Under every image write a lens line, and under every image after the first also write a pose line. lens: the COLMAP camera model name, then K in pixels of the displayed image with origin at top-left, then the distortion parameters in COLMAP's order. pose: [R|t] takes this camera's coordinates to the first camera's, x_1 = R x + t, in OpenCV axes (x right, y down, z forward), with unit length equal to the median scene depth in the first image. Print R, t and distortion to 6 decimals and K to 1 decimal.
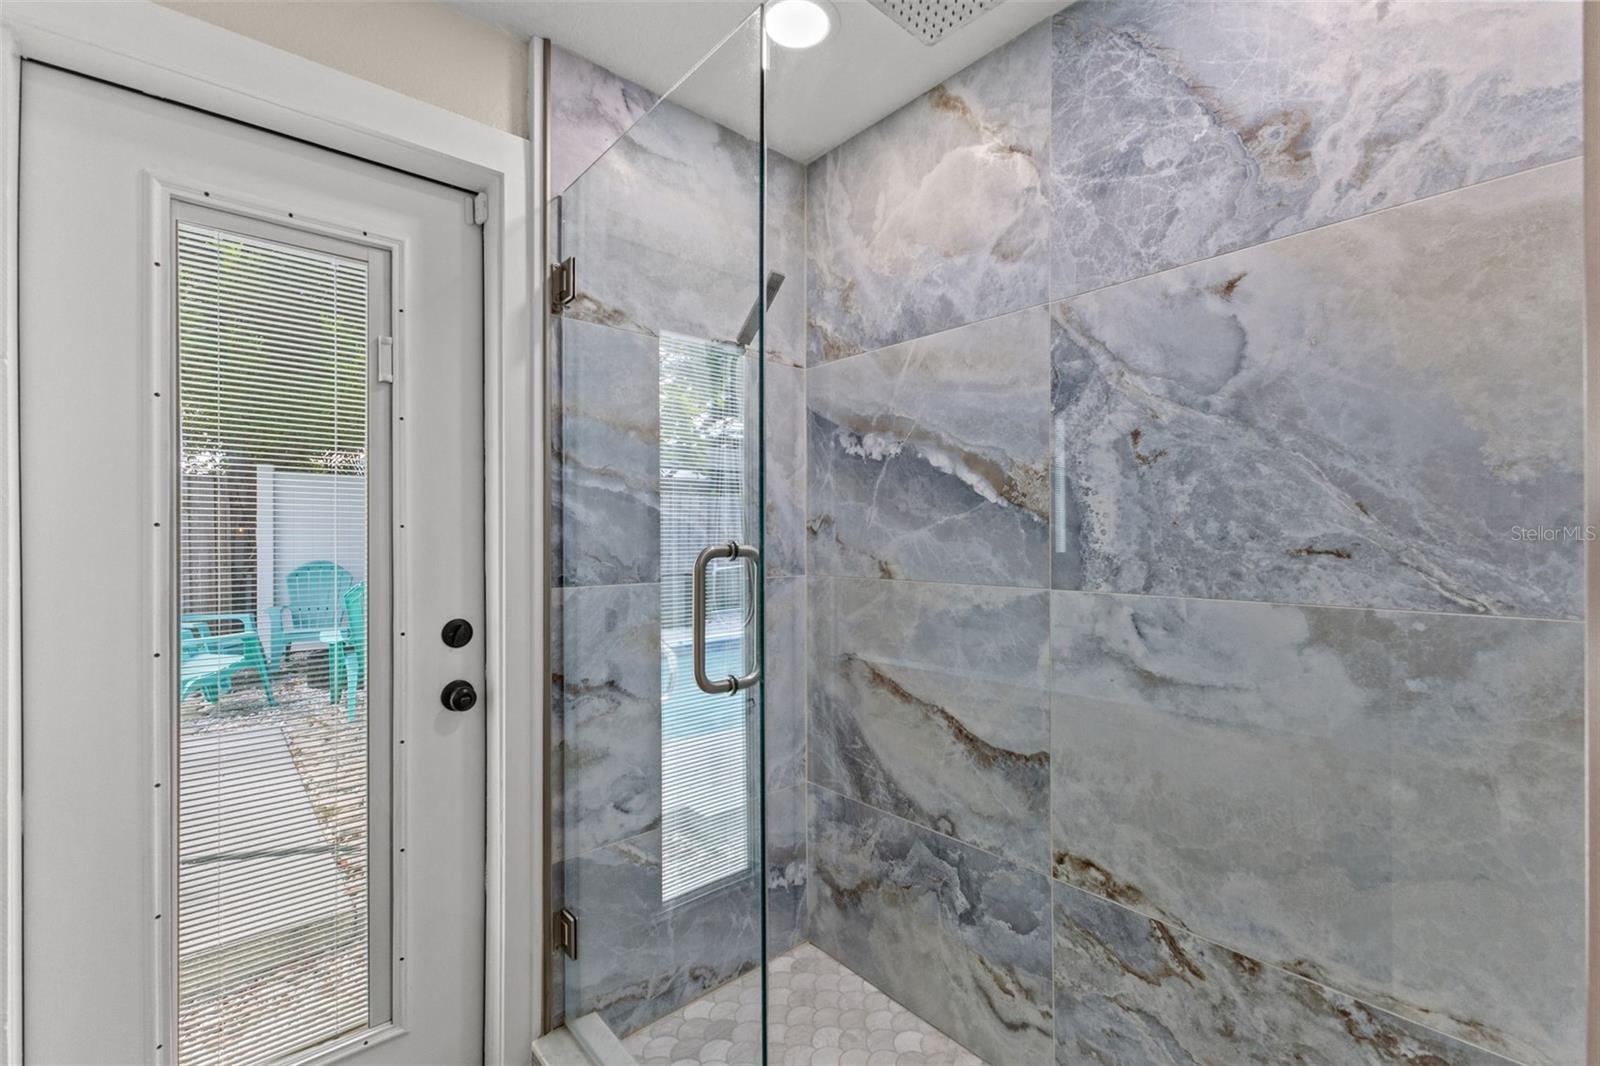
lens RADIAL K [[687.2, 0, 797.6], [0, 687.2, 532.5], [0, 0, 1]] dist [0.011548, -0.002471]
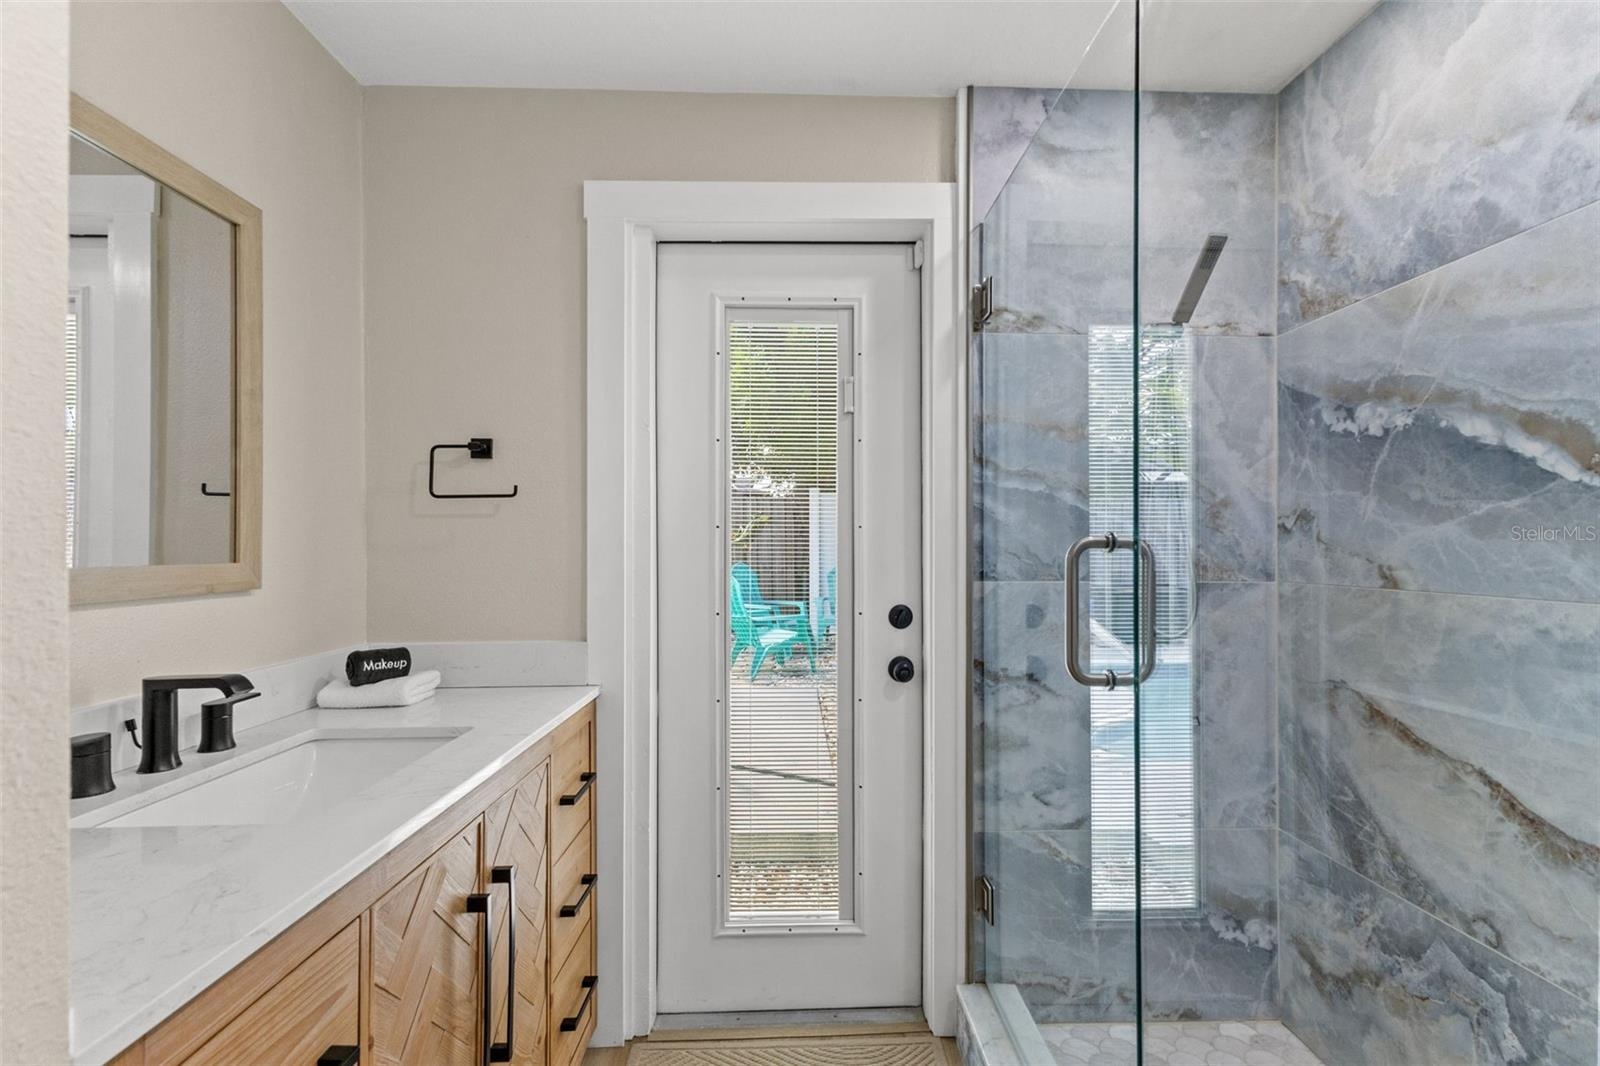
lens RADIAL K [[687.2, 0, 799.9], [0, 687.2, 540.8], [0, 0, 1]] dist [0.011548, -0.002471]
pose [[0.767728, 0.000176, -0.640776, 0.128811], [-0.002347, 0.999994, -0.002539, 0.018704], [0.640772, 0.003453, 0.767724, -0.022279]]
